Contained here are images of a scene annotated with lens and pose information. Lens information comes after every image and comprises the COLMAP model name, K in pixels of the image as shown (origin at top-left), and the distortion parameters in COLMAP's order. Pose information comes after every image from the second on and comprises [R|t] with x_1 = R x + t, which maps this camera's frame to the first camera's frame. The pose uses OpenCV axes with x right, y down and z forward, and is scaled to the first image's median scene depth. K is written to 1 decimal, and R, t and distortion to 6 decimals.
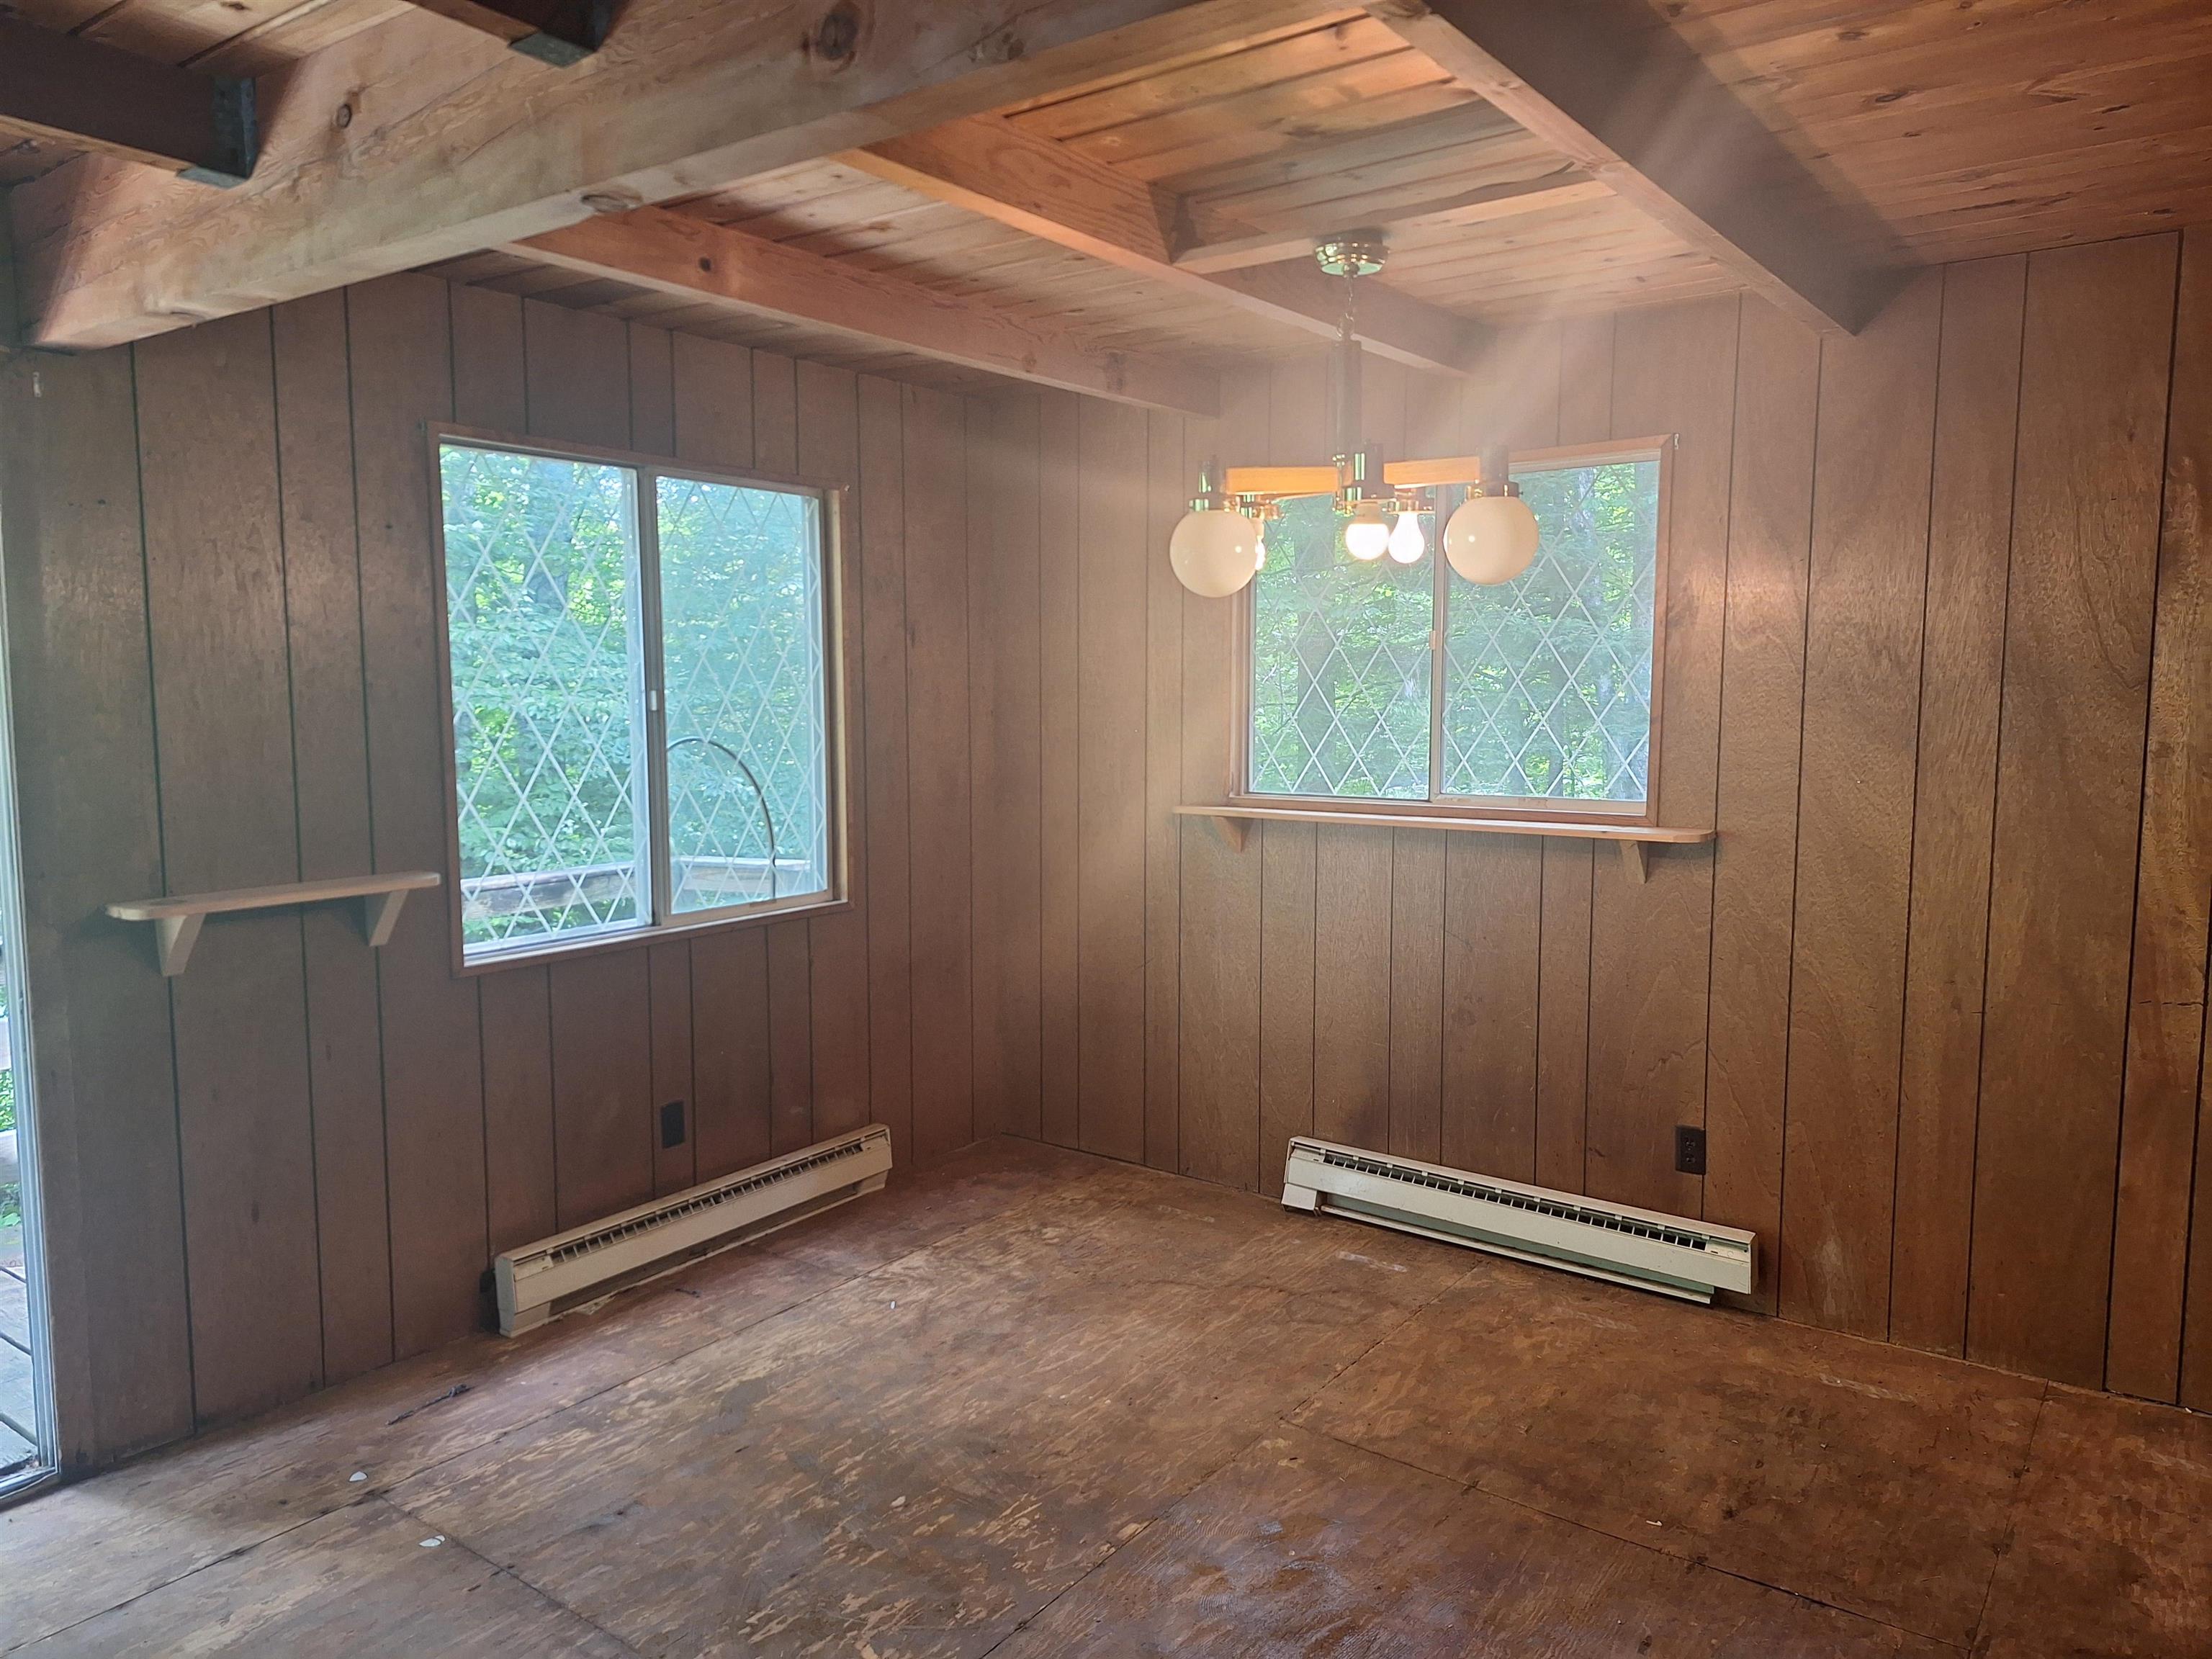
lens RADIAL K [[1520.3, 0, 1102.7], [0, 1520.3, 835.1], [0, 0, 1]] dist [0.090218, -0.103755]
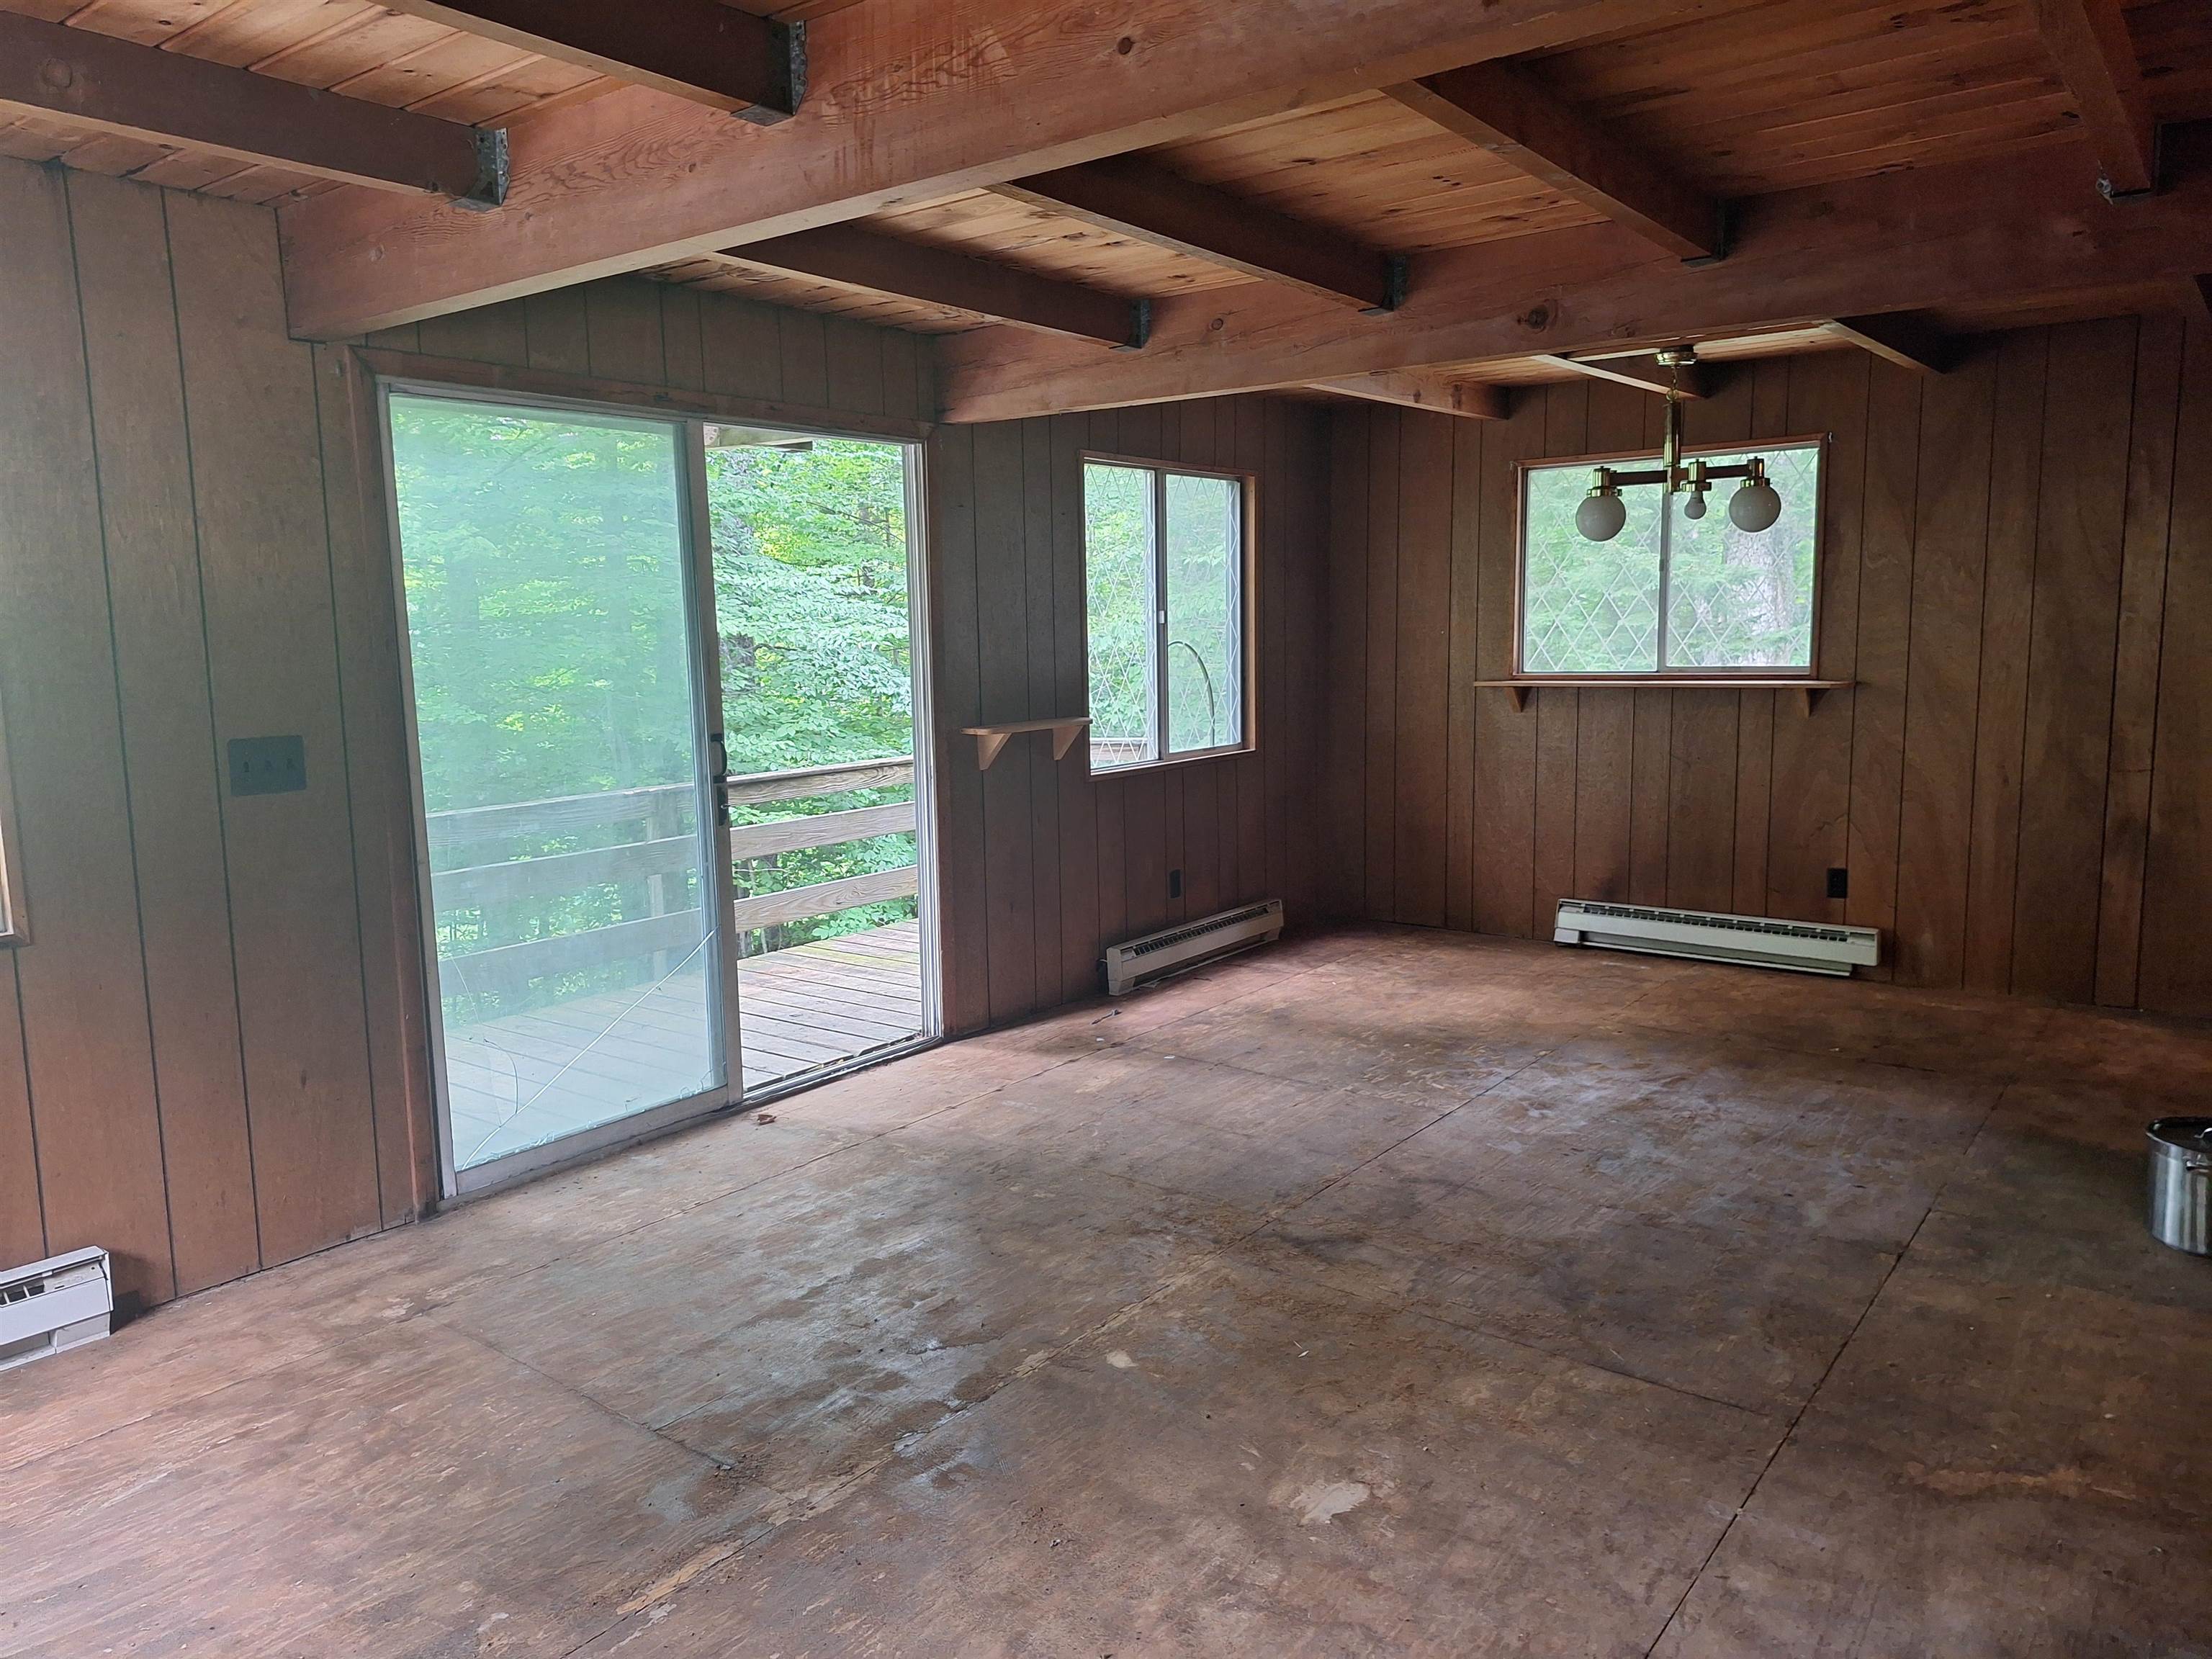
lens RADIAL K [[1520.3, 0, 1097.0], [0, 1520.3, 823.6], [0, 0, 1]] dist [0.090218, -0.103755]
pose [[0.999515, -0.013693, -0.027977, -0.373605], [0.014484, 0.999496, 0.028257, 0.094501], [0.027576, -0.028649, 0.999209, -0.682965]]
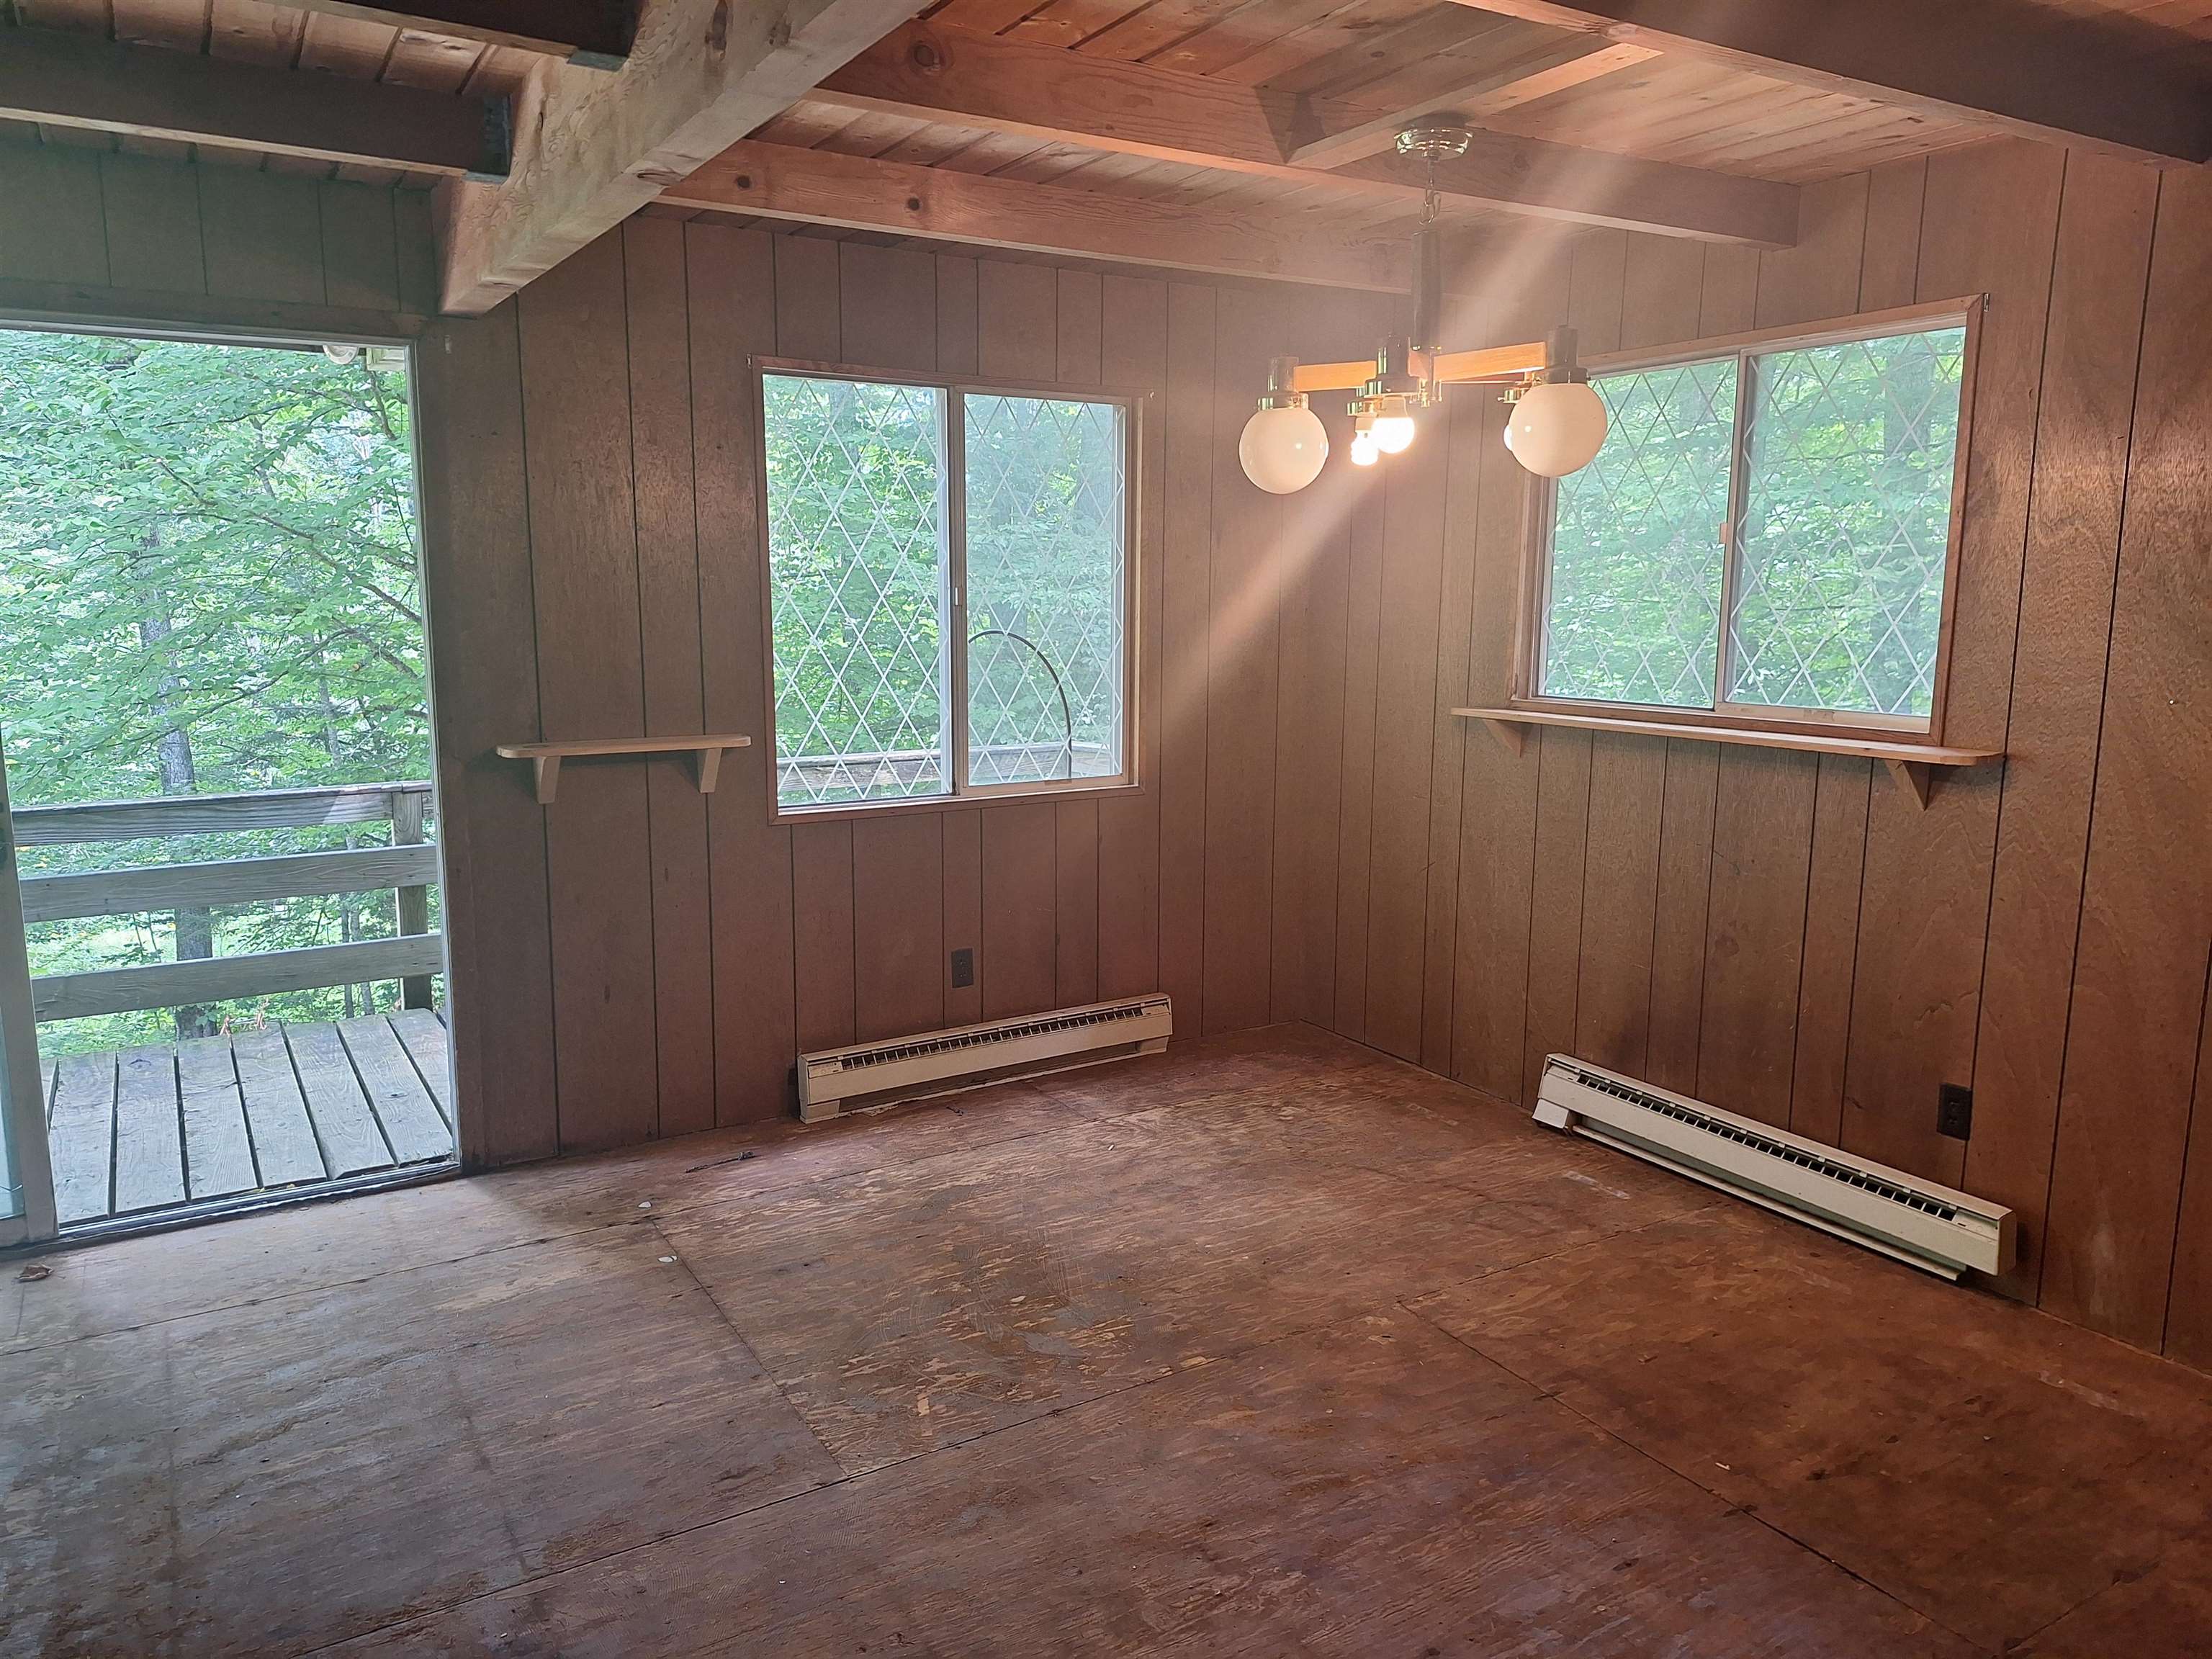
lens RADIAL K [[1520.3, 0, 1086.7], [0, 1520.3, 823.1], [0, 0, 1]] dist [0.090218, -0.103755]
pose [[0.922735, 0.065950, -0.379750, 0.271525], [-0.045476, 0.996999, 0.062645, 0.005669], [0.382742, -0.040536, 0.922965, -0.012297]]
